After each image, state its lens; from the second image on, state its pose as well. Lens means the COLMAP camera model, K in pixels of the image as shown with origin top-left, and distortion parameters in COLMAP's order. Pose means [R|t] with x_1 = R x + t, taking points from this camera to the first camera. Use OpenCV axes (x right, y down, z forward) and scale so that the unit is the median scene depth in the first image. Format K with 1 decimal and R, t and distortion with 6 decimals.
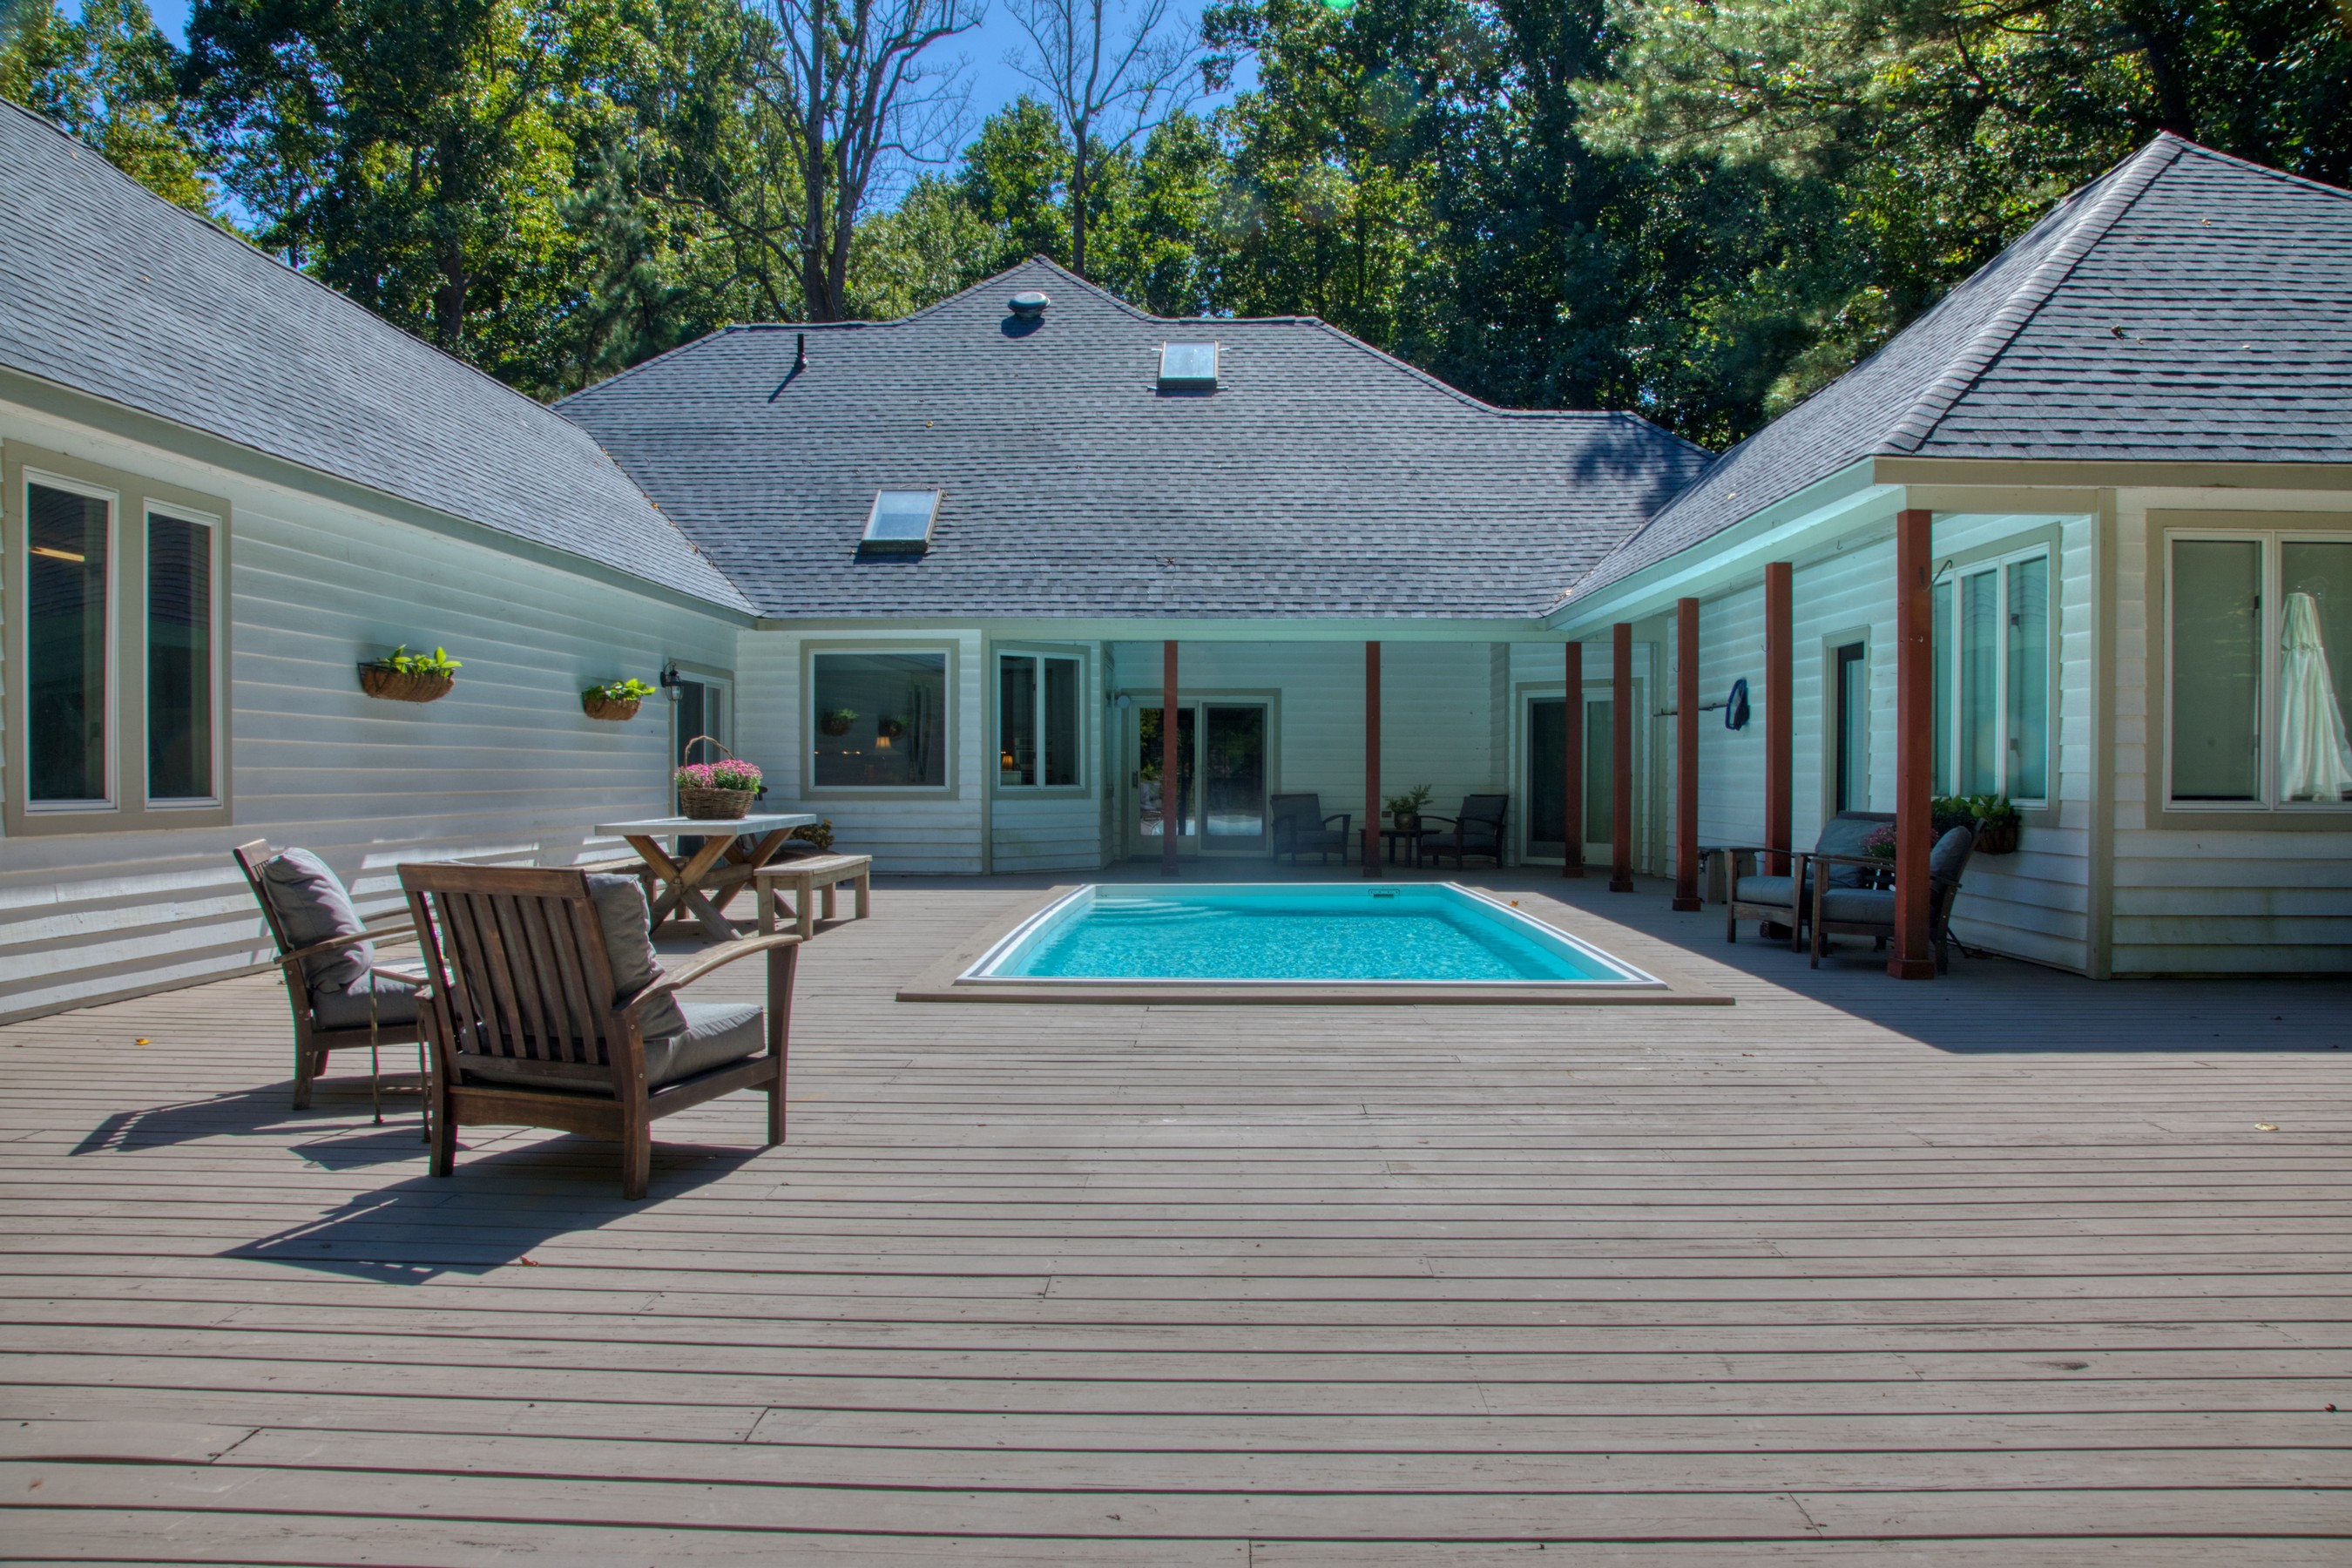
lens RADIAL K [[1675.2, 0, 1183.2], [0, 1675.2, 804.6], [0, 0, 1]] dist [-0.107219, 0.058820]
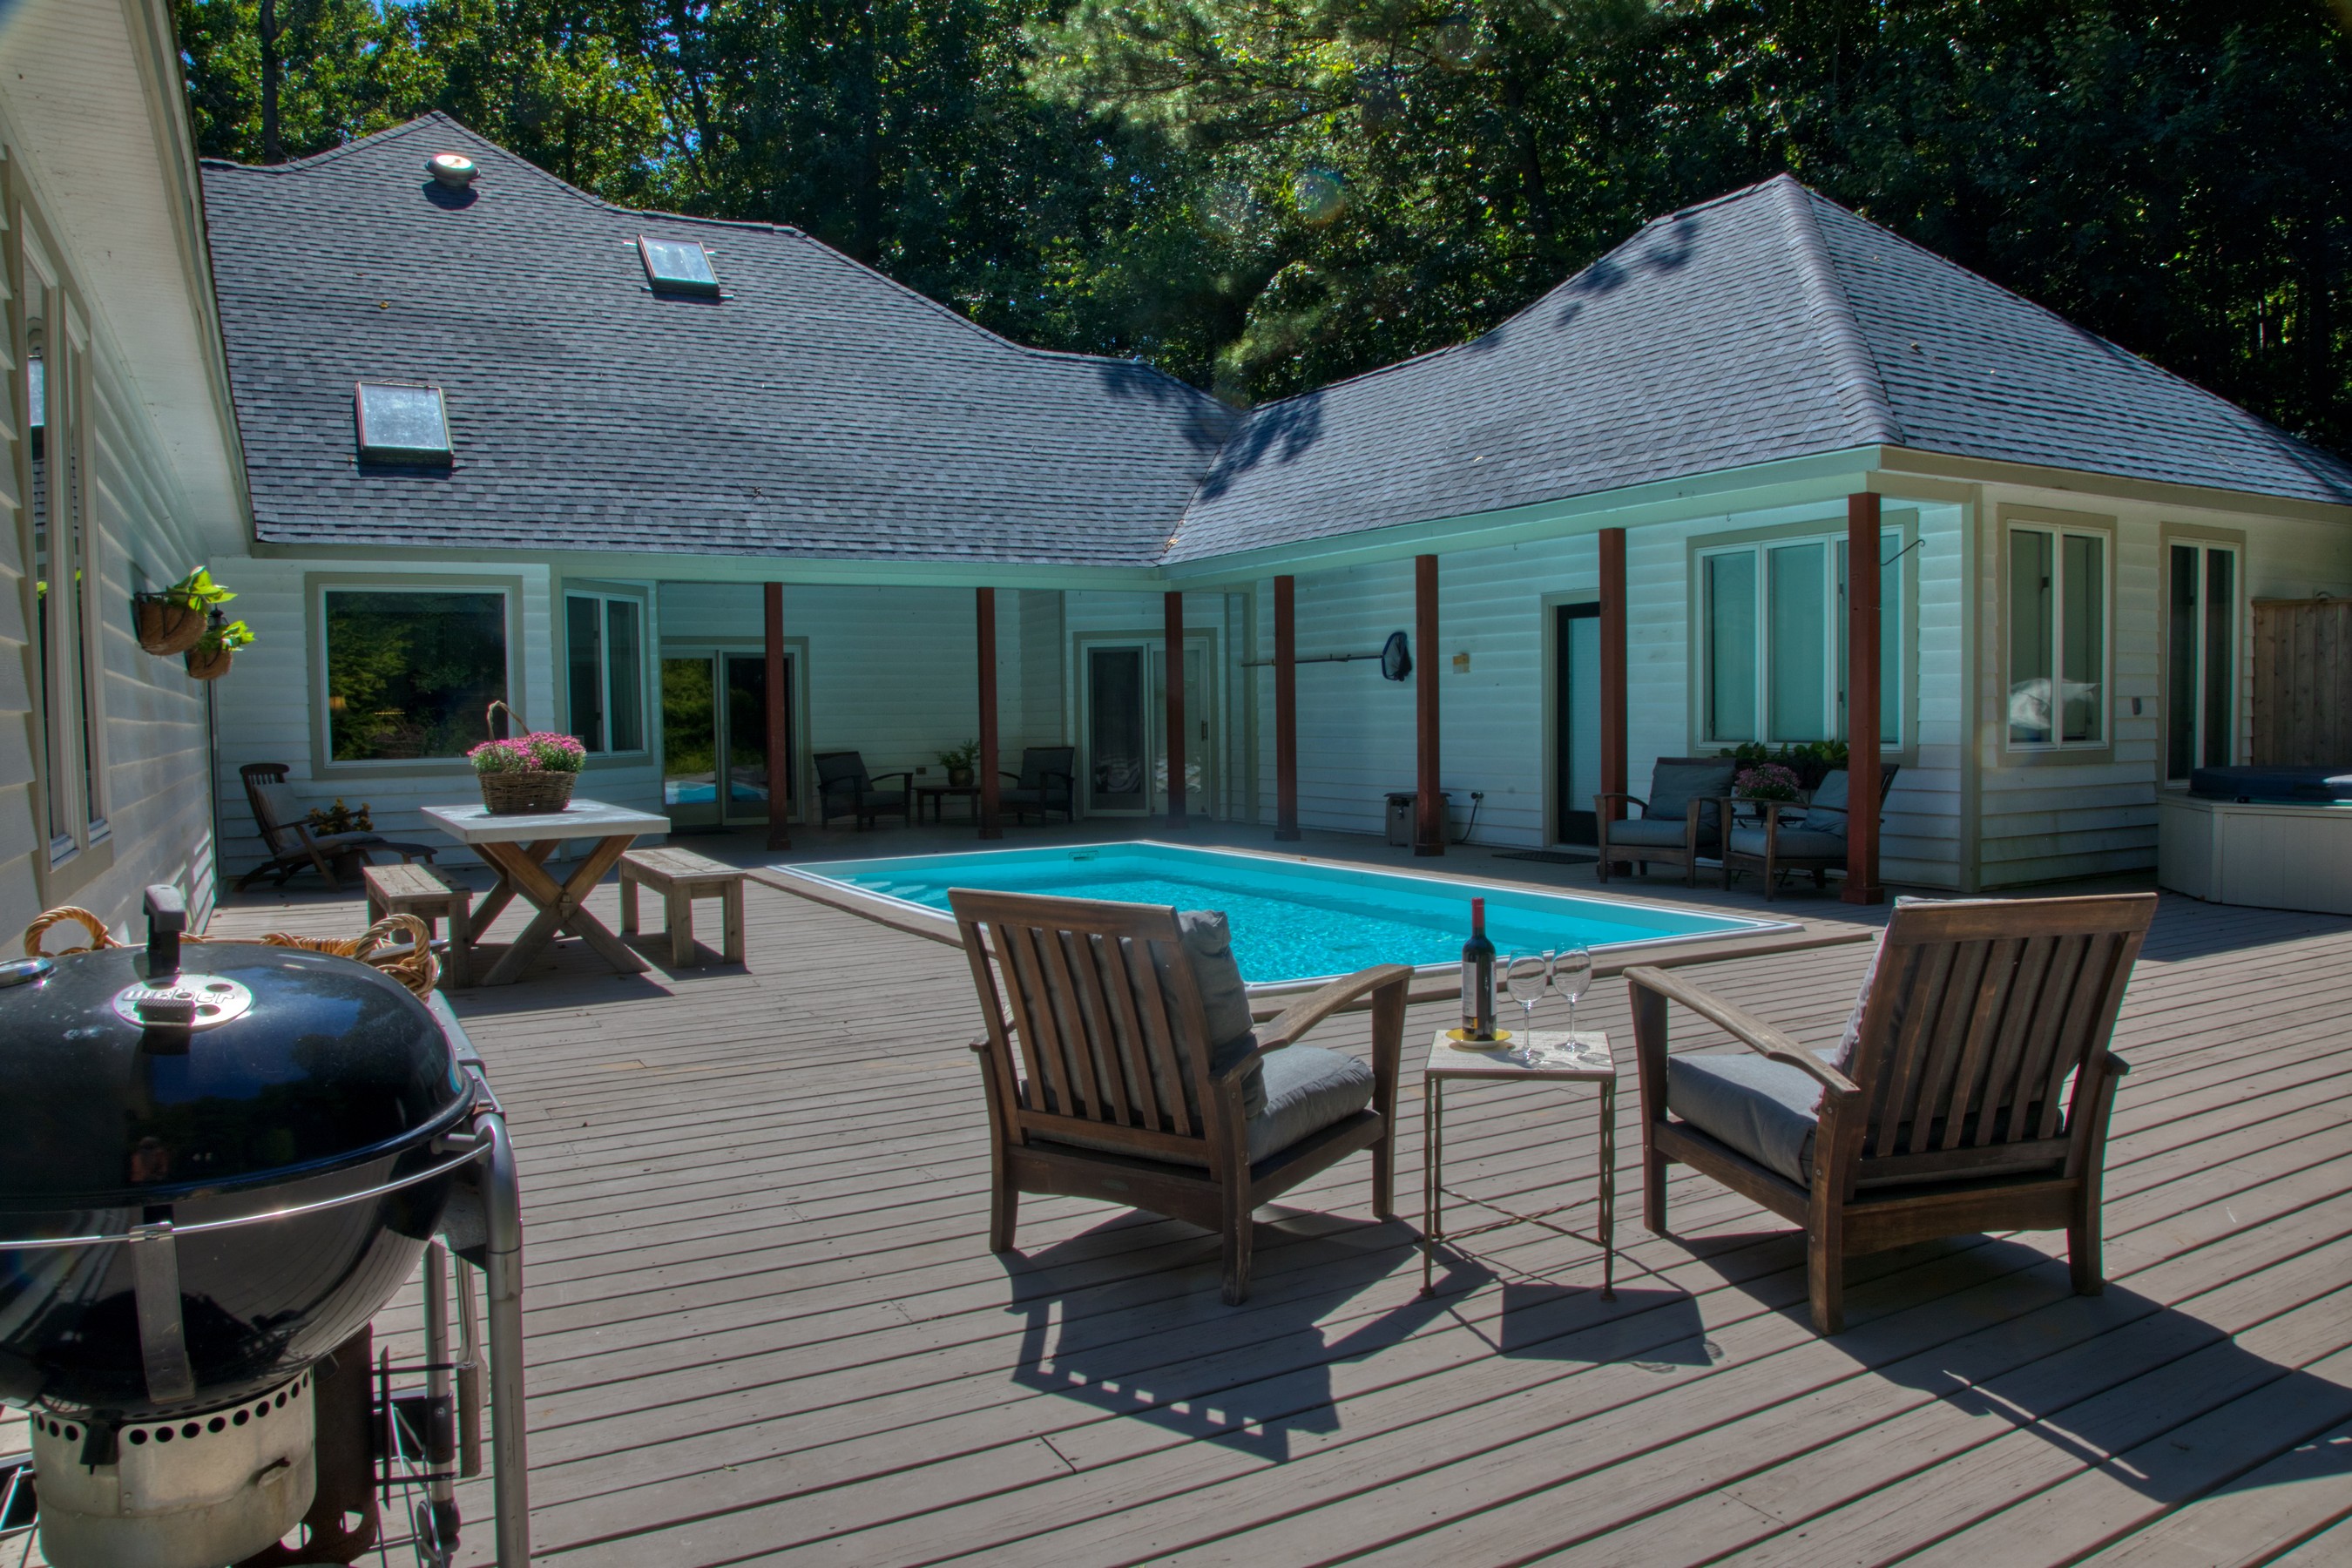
lens RADIAL K [[1675.2, 0, 1206.6], [0, 1675.2, 779.3], [0, 0, 1]] dist [-0.107219, 0.058820]
pose [[0.844964, -0.036920, 0.533547, -0.282496], [0.026629, 0.999281, 0.026974, -0.012205], [-0.534160, -0.008584, 0.845340, 0.141083]]
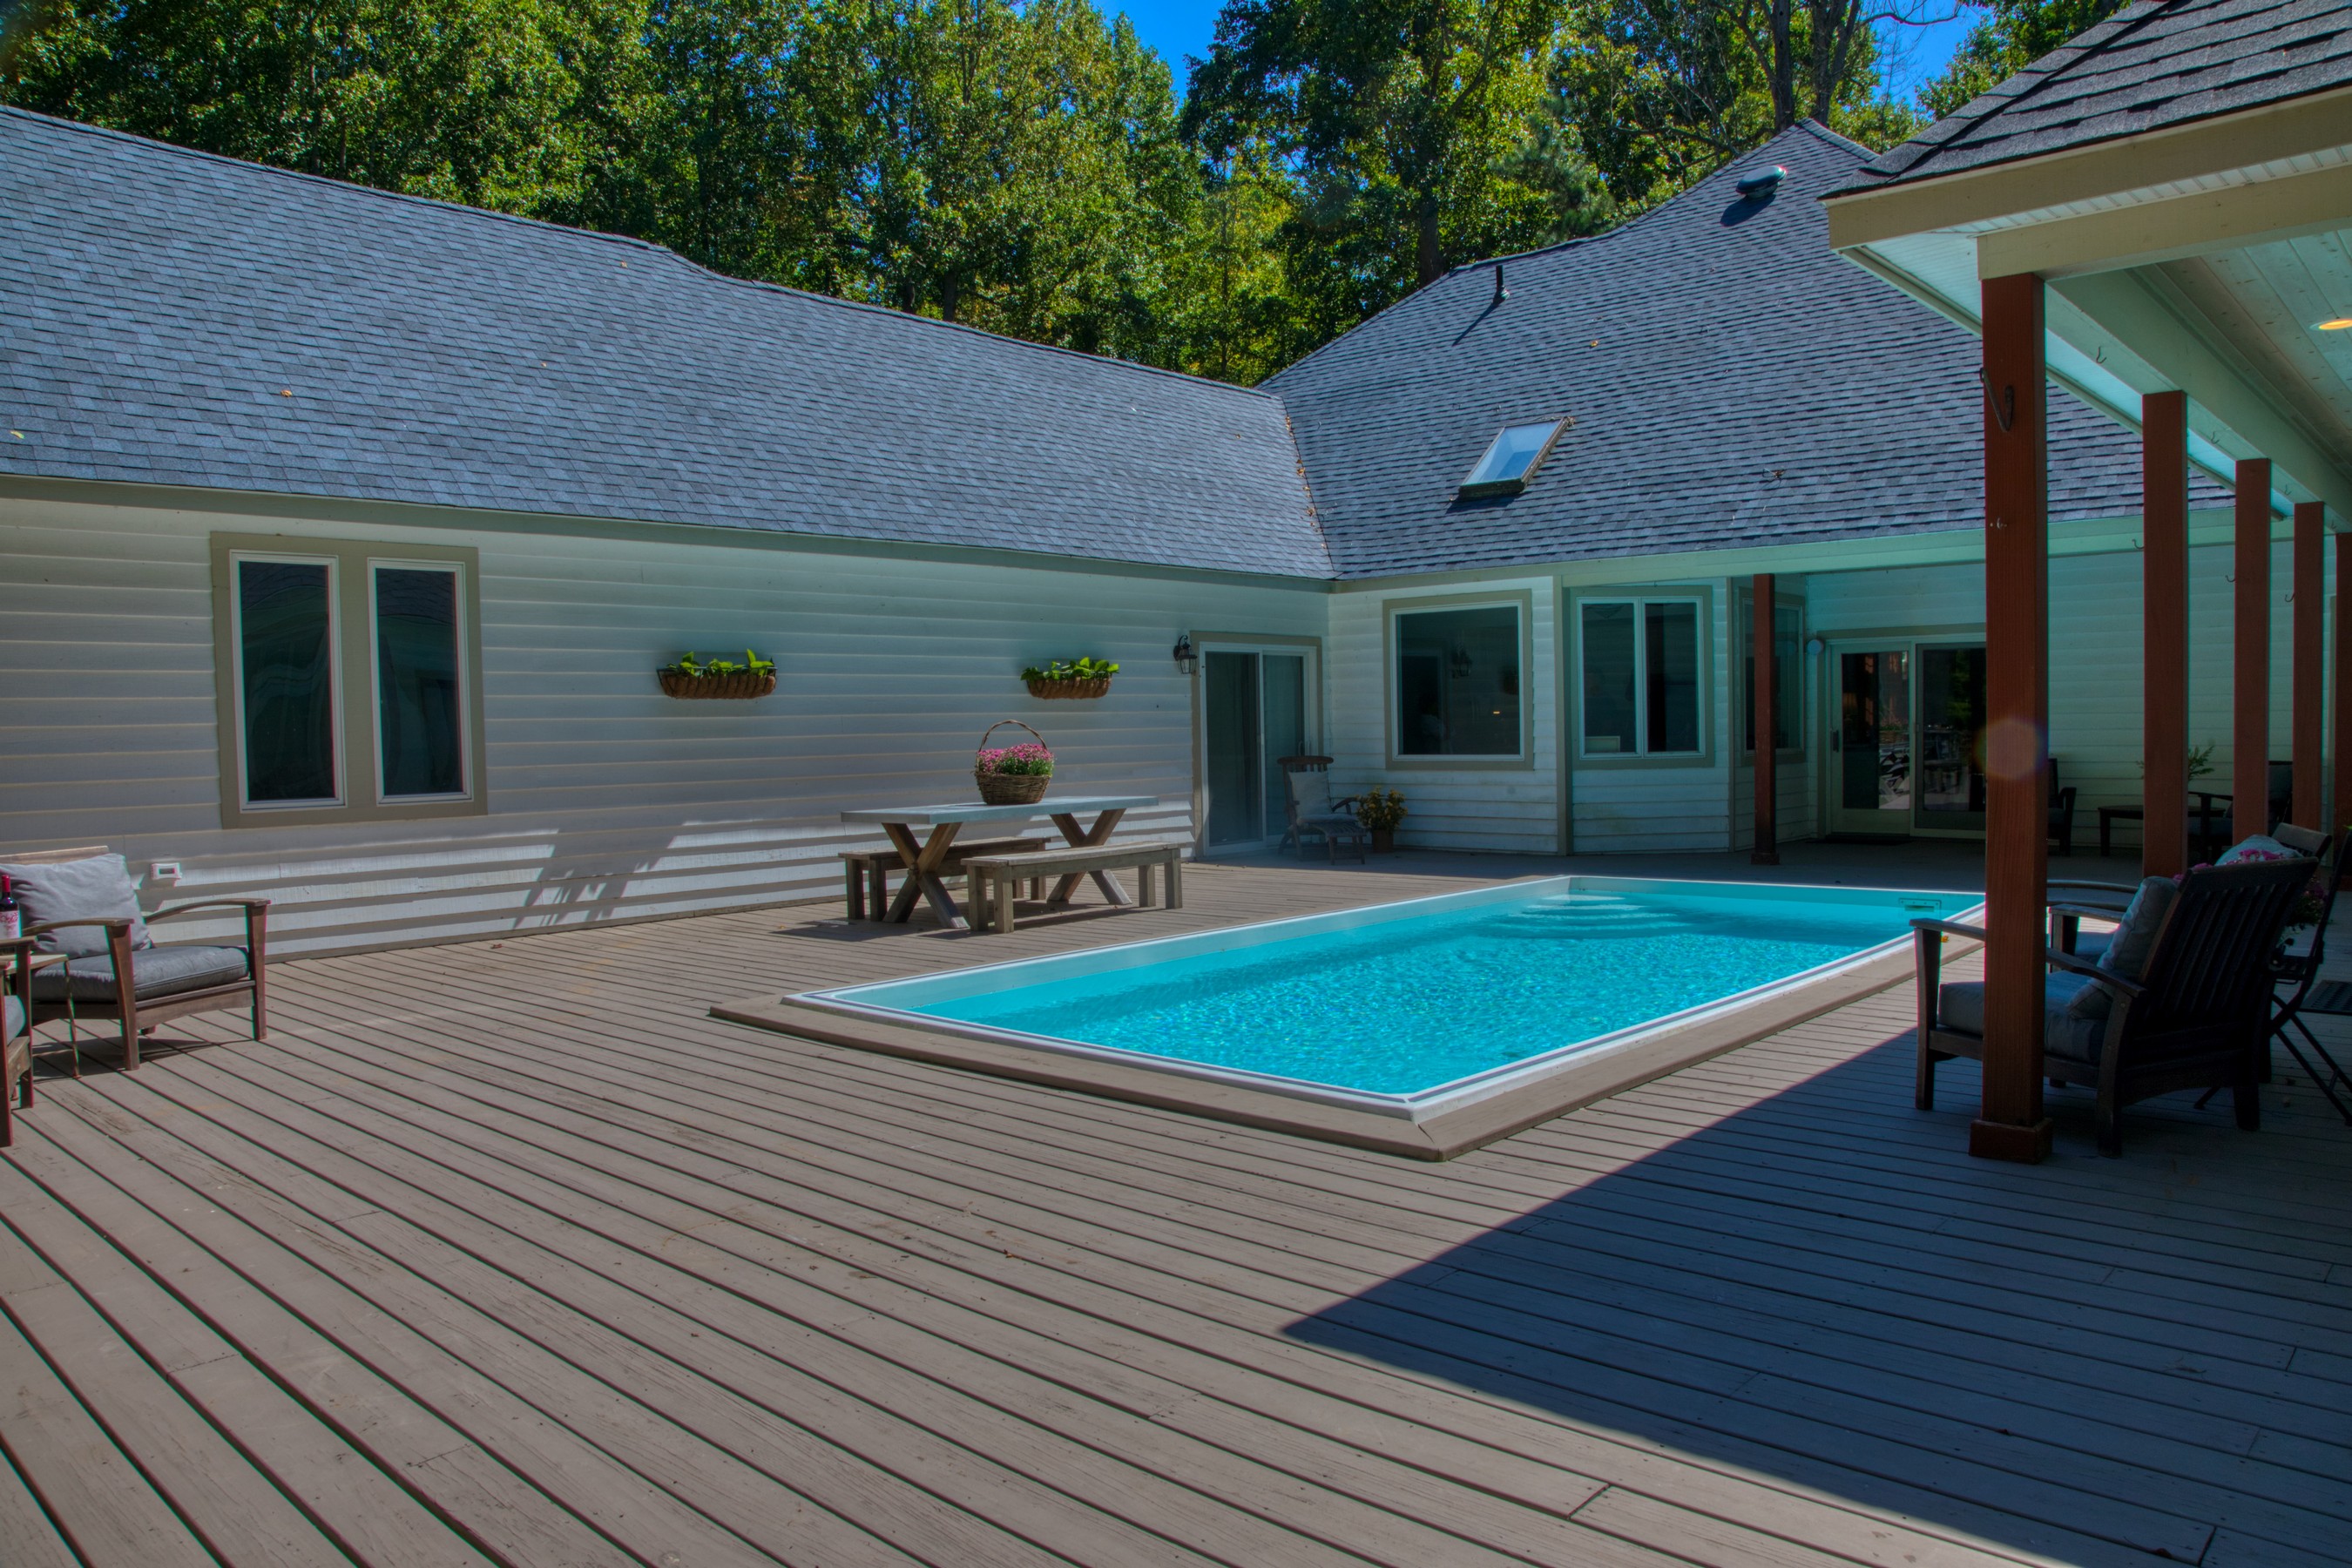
lens RADIAL K [[1675.2, 0, 1149.0], [0, 1675.2, 747.5], [0, 0, 1]] dist [-0.107219, 0.058820]
pose [[0.743186, -0.004543, -0.669069, 0.304296], [0.007627, 0.999970, 0.001681, -0.017826], [0.669041, -0.006352, 0.743198, 0.206668]]
